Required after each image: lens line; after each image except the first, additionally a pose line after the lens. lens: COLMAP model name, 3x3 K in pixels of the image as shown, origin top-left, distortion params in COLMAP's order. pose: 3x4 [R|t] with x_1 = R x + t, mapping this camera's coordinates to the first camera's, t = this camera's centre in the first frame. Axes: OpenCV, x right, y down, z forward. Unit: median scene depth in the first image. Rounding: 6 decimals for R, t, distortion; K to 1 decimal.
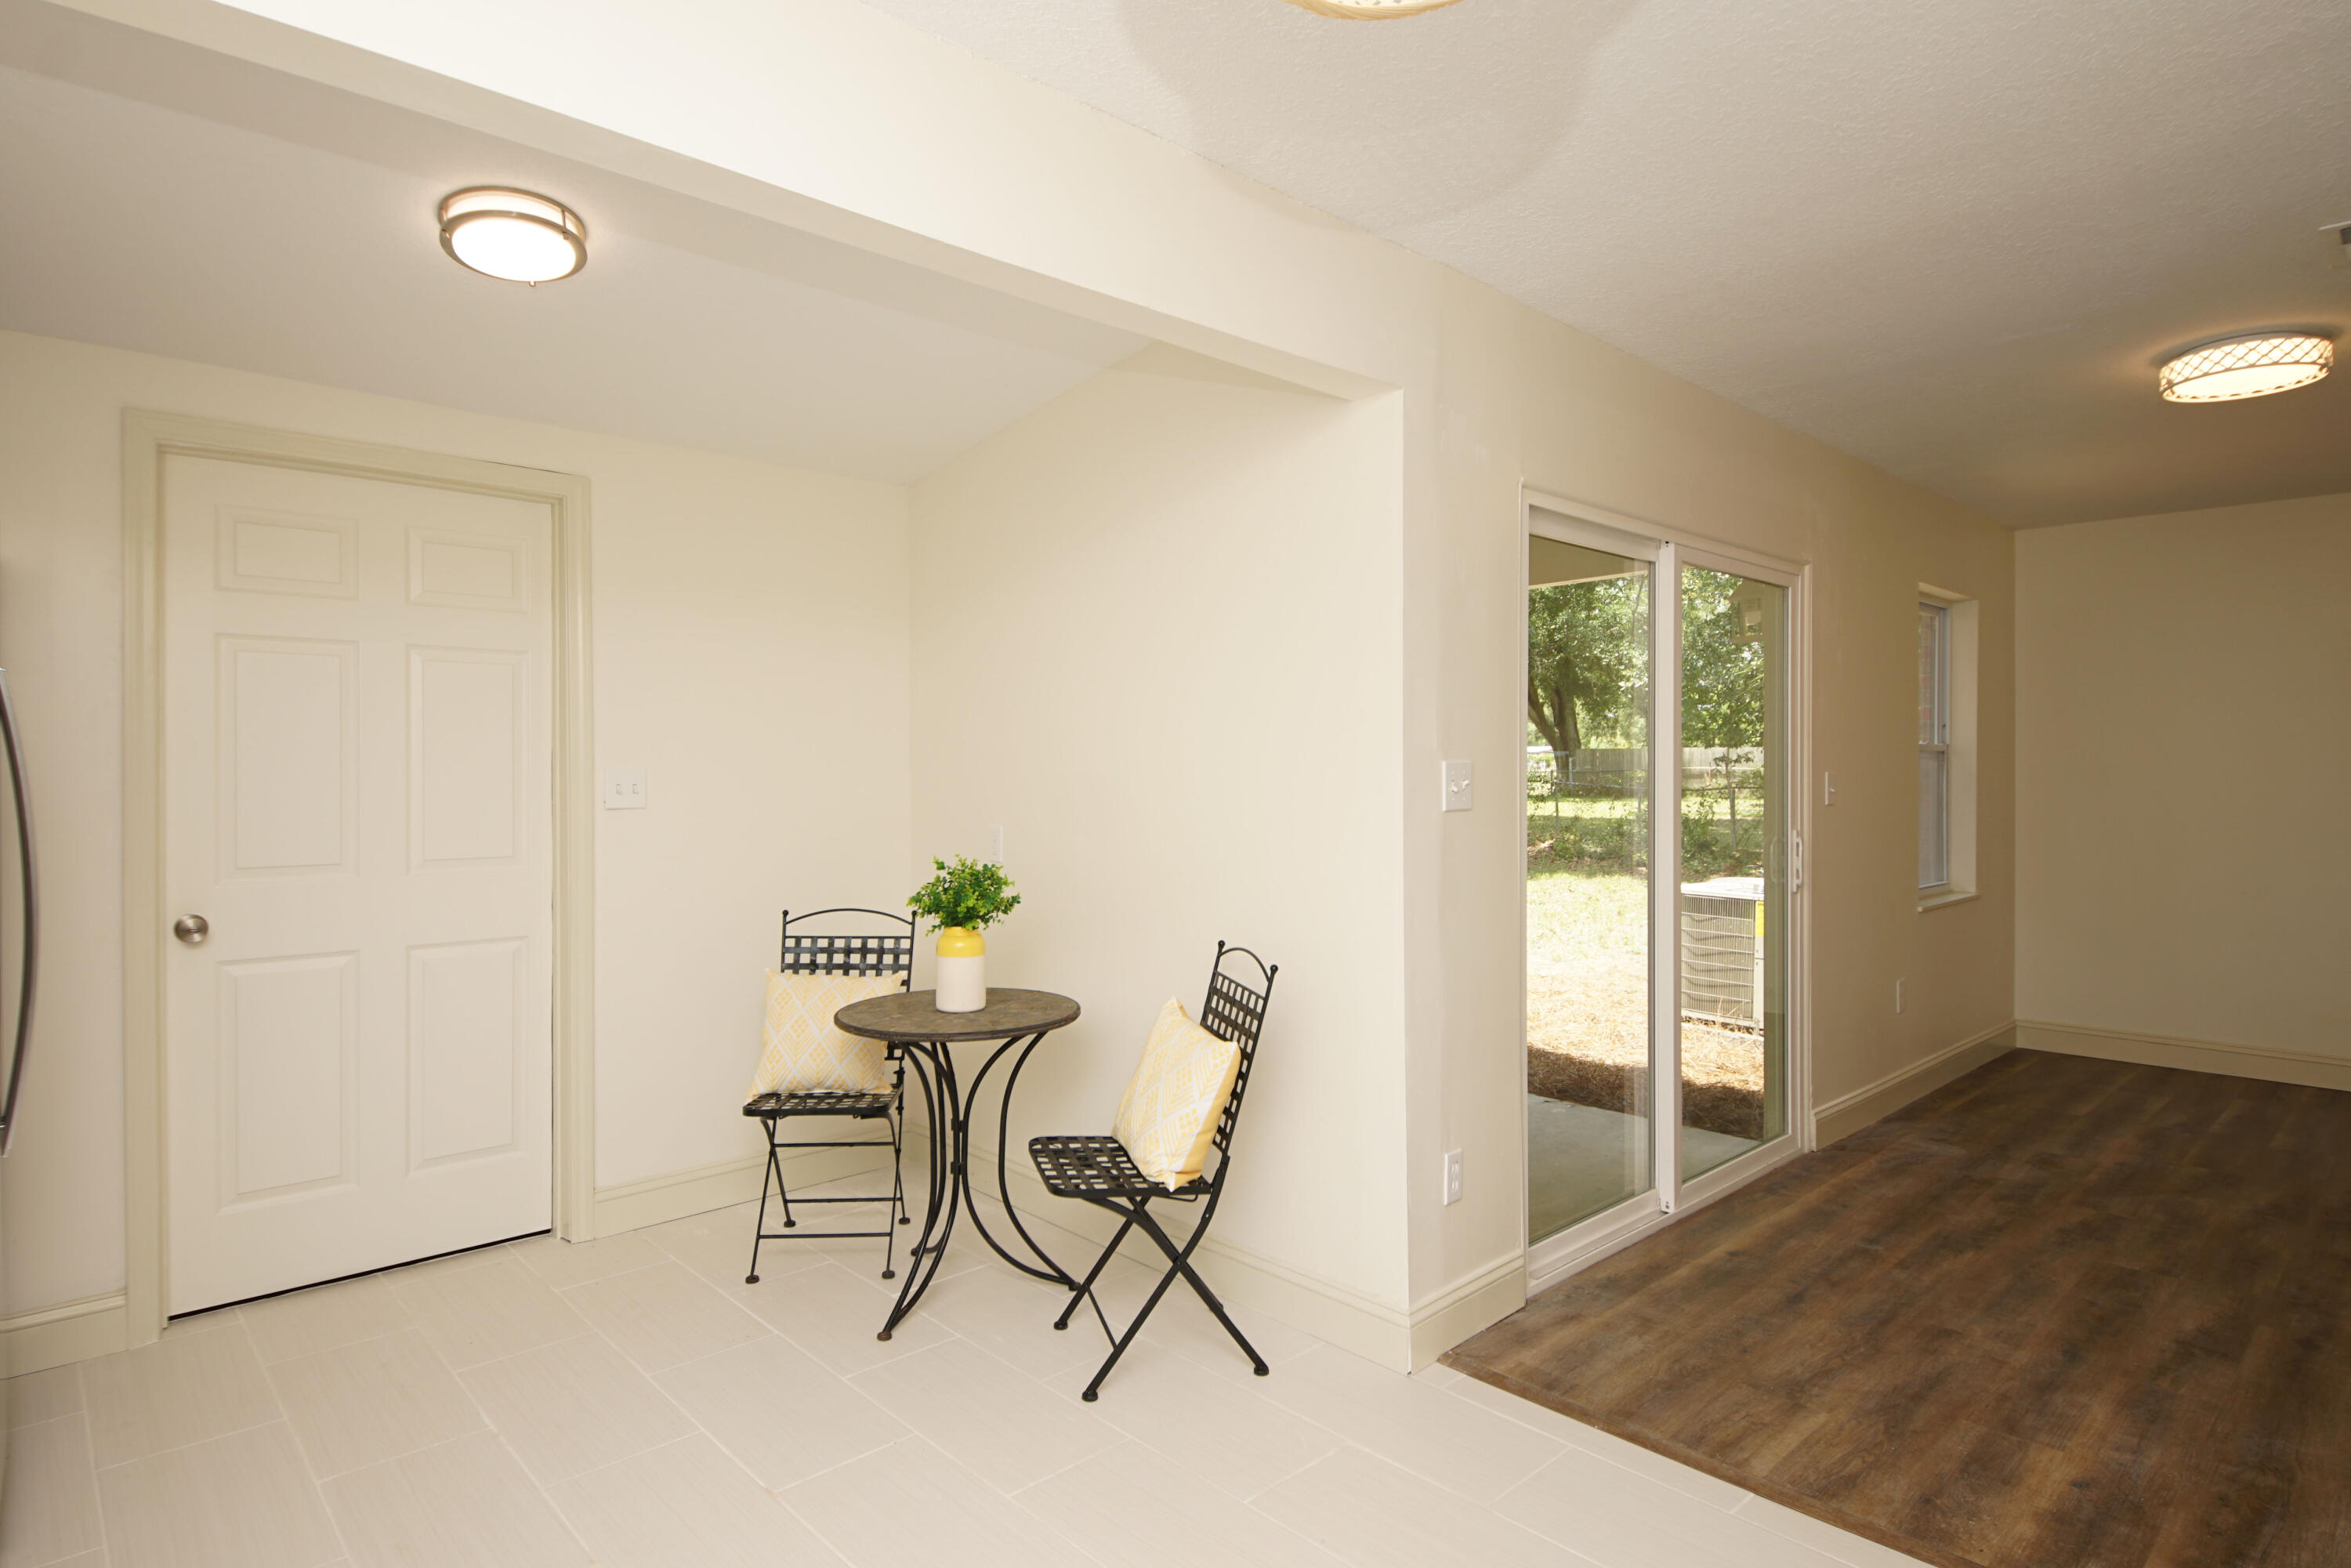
lens RADIAL K [[1265.0, 0, 1149.9], [0, 1265.0, 750.3], [0, 0, 1]] dist [0.017178, -0.020102]
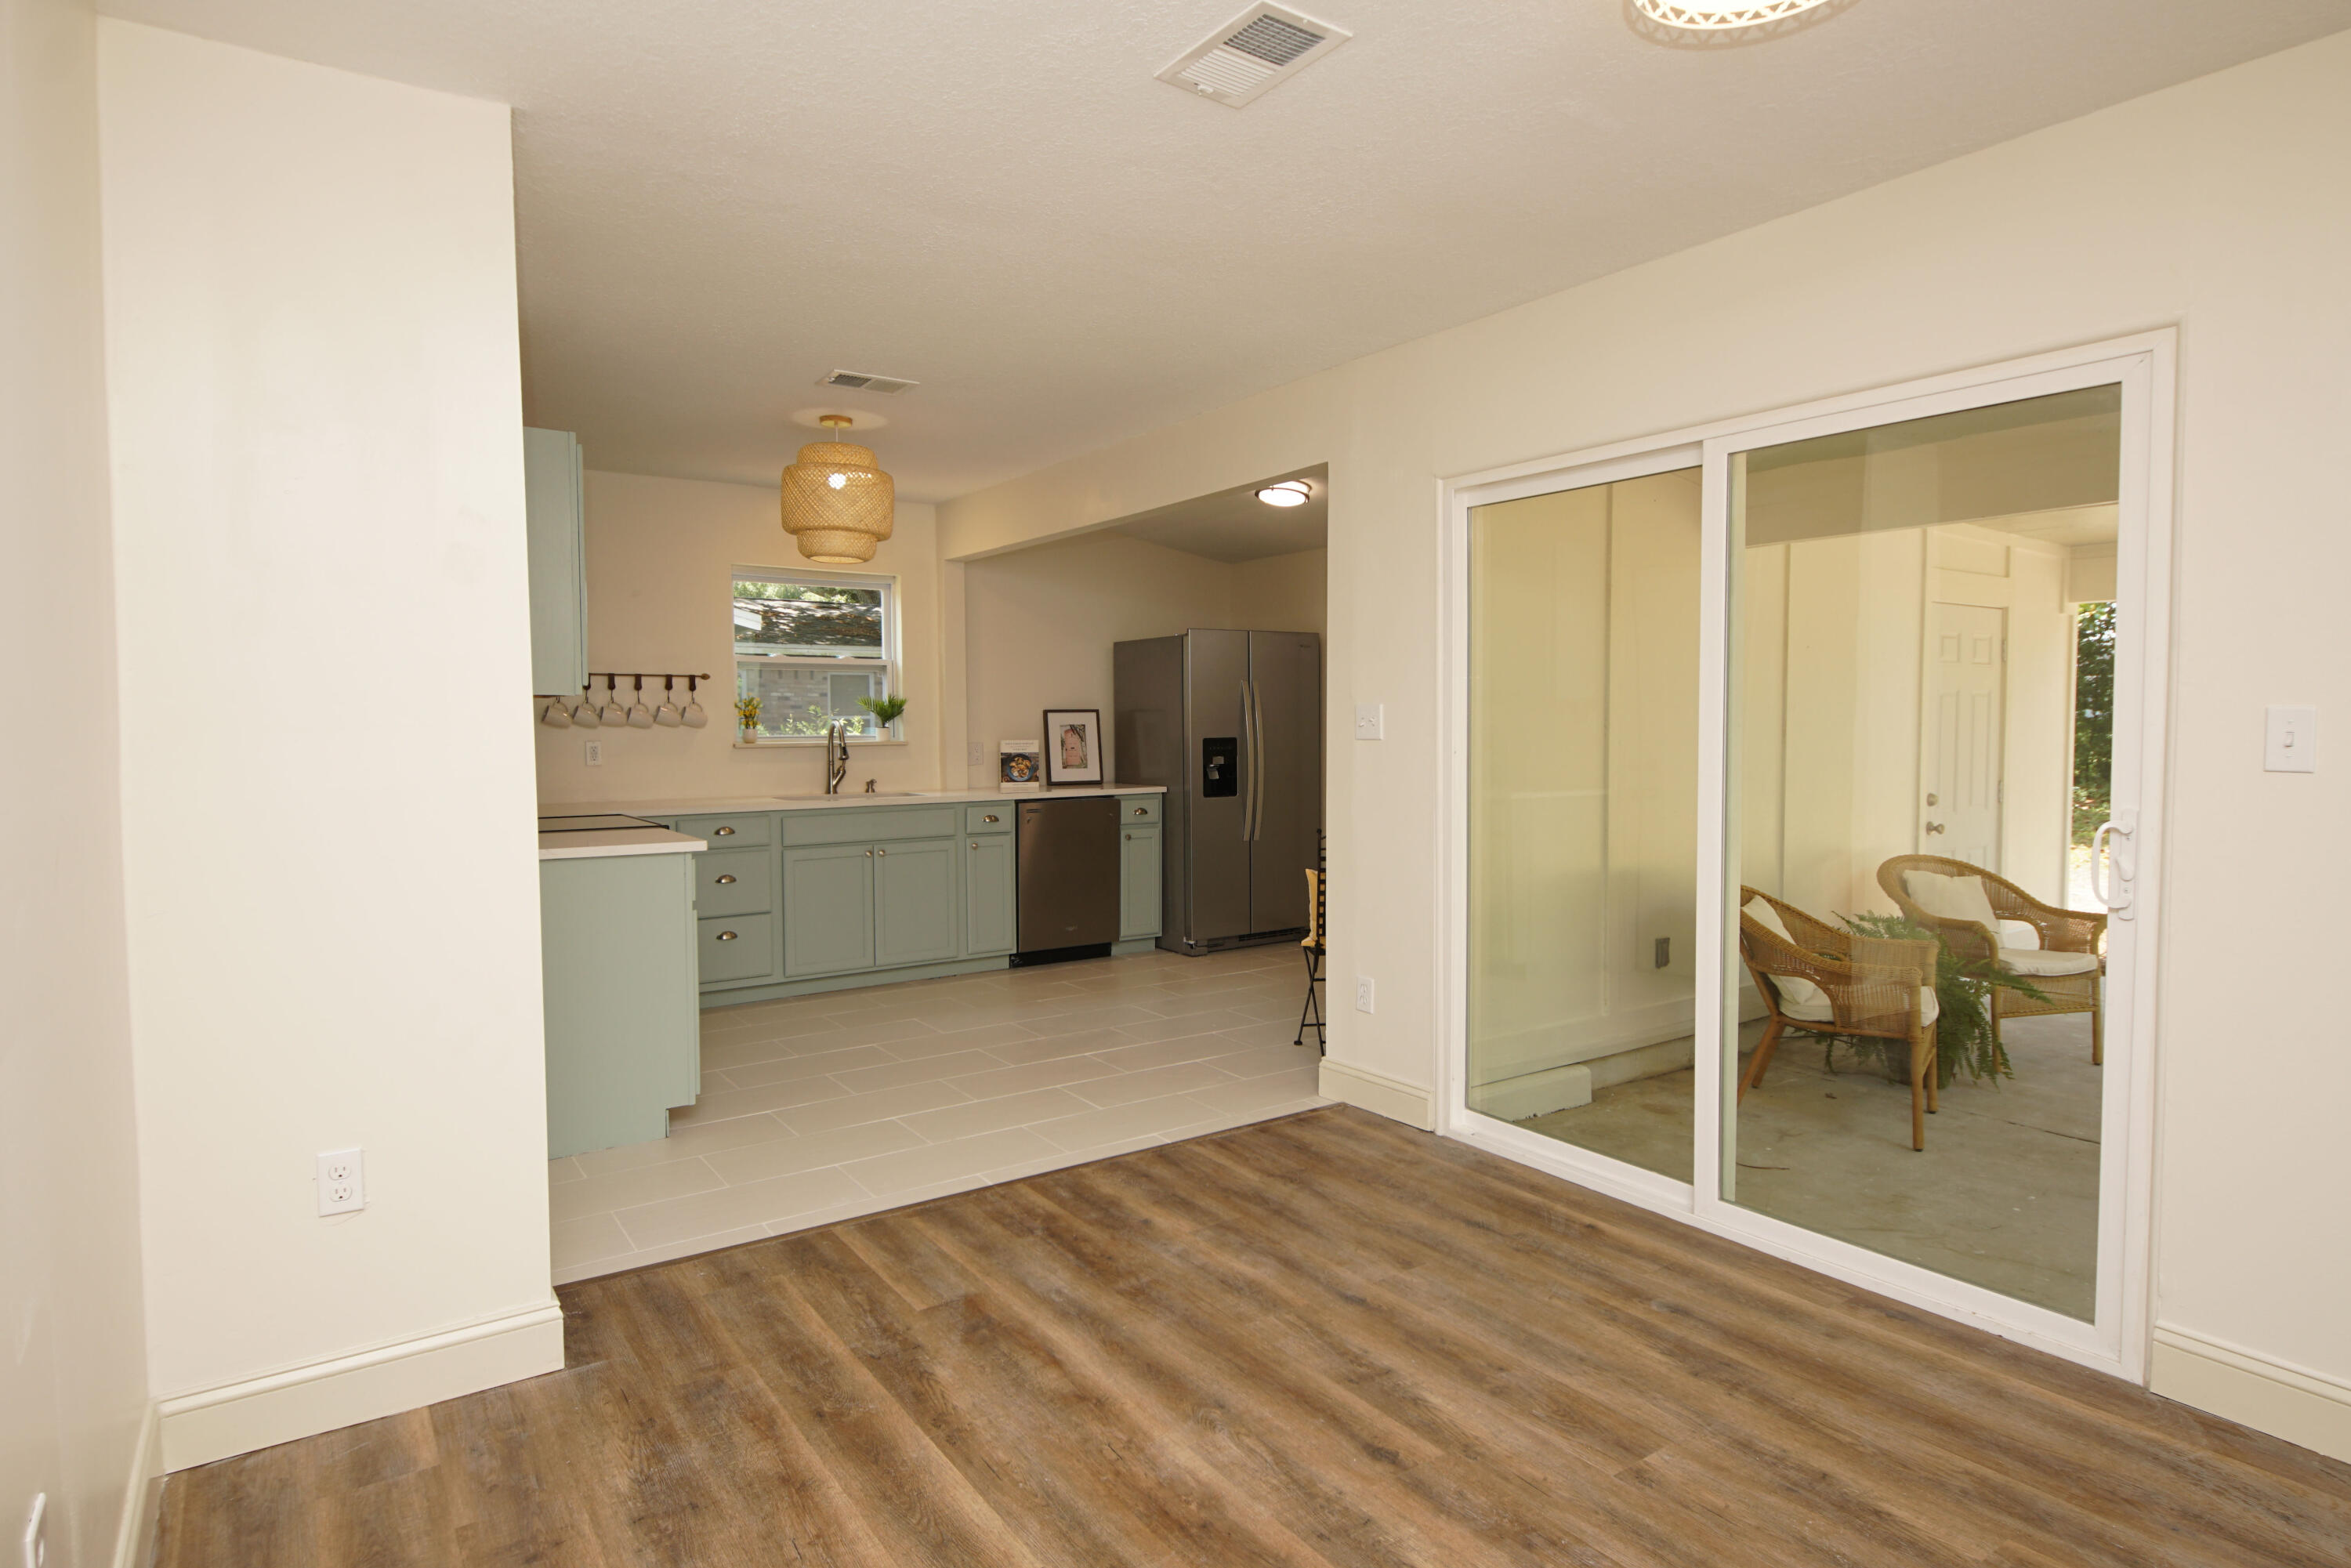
lens RADIAL K [[1257.4, 0, 1153.8], [0, 1257.4, 775.4], [0, 0, 1]] dist [0.037785, -0.041086]
pose [[-0.142050, 0.044670, -0.988851, 1.503167], [0.014890, 0.998965, 0.042988, 0.023253], [0.989747, -0.008618, -0.142568, 0.873587]]
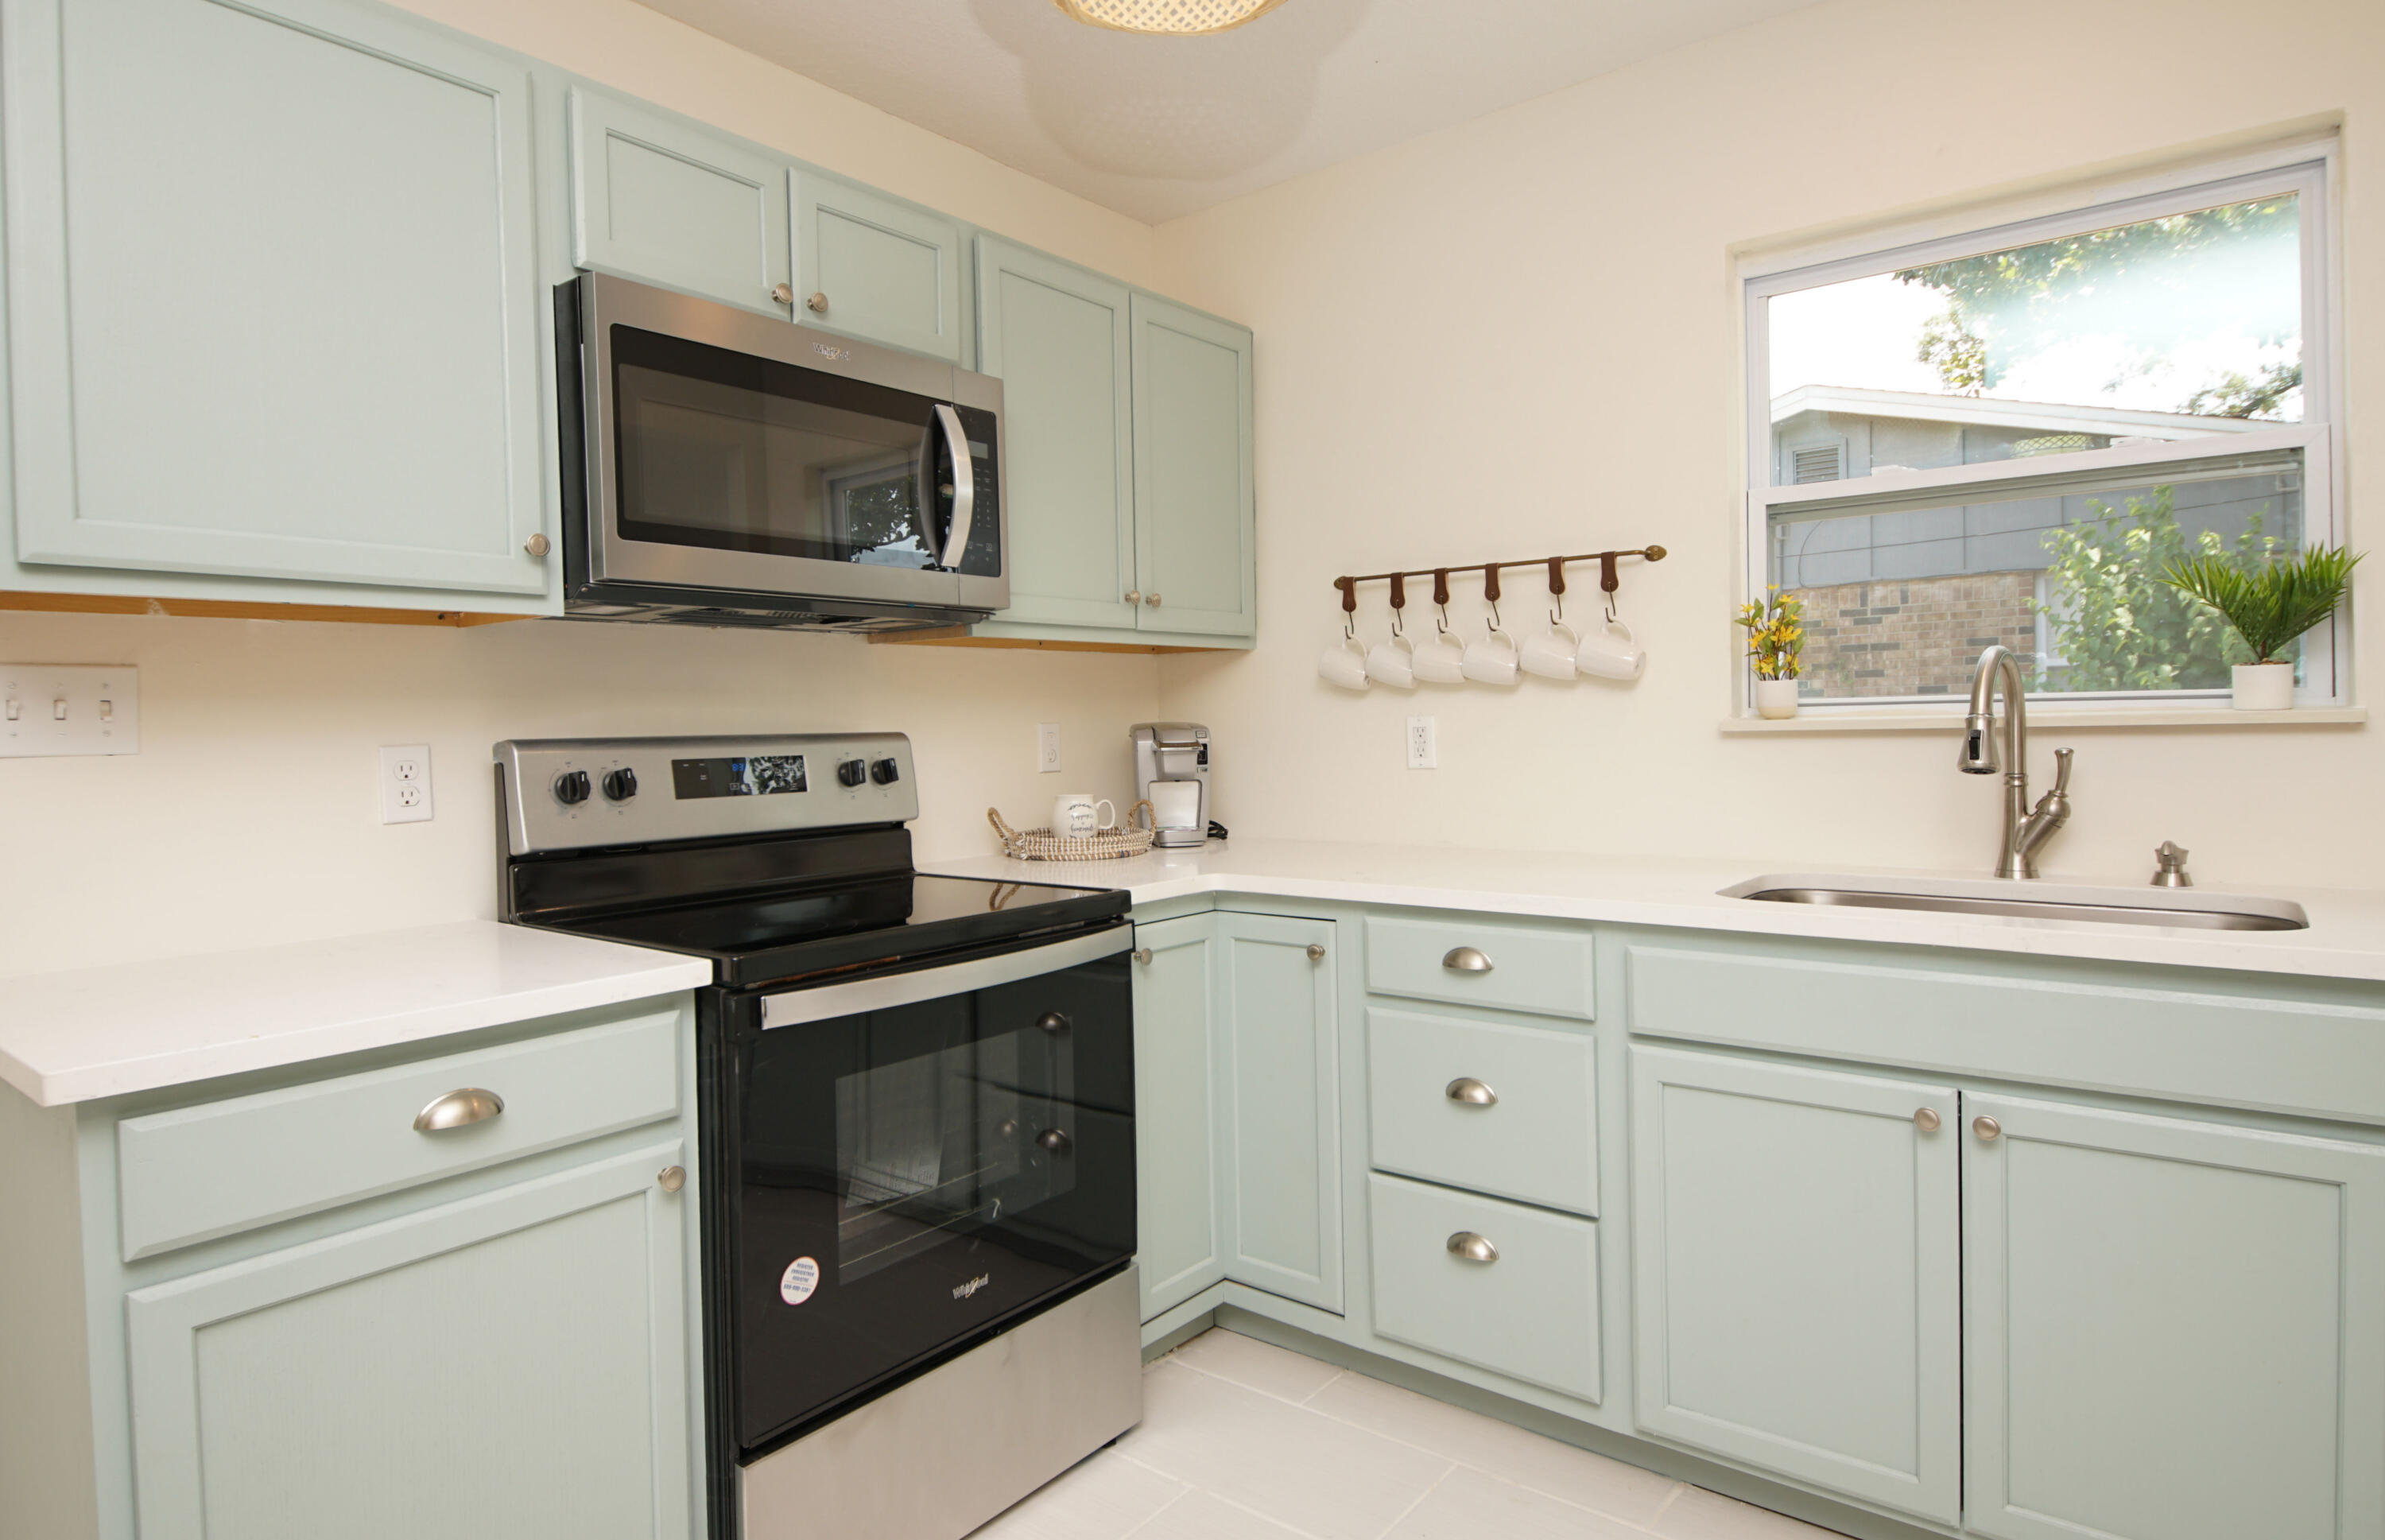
lens RADIAL K [[1322.1, 0, 1181.5], [0, 1322.1, 749.3], [0, 0, 1]] dist [0.000260, -0.002505]
pose [[-0.987054, 0.025073, -0.158417, 0.119234], [0.023560, 0.999657, 0.011421, 0.048129], [0.158649, 0.007541, -0.987306, 0.675693]]
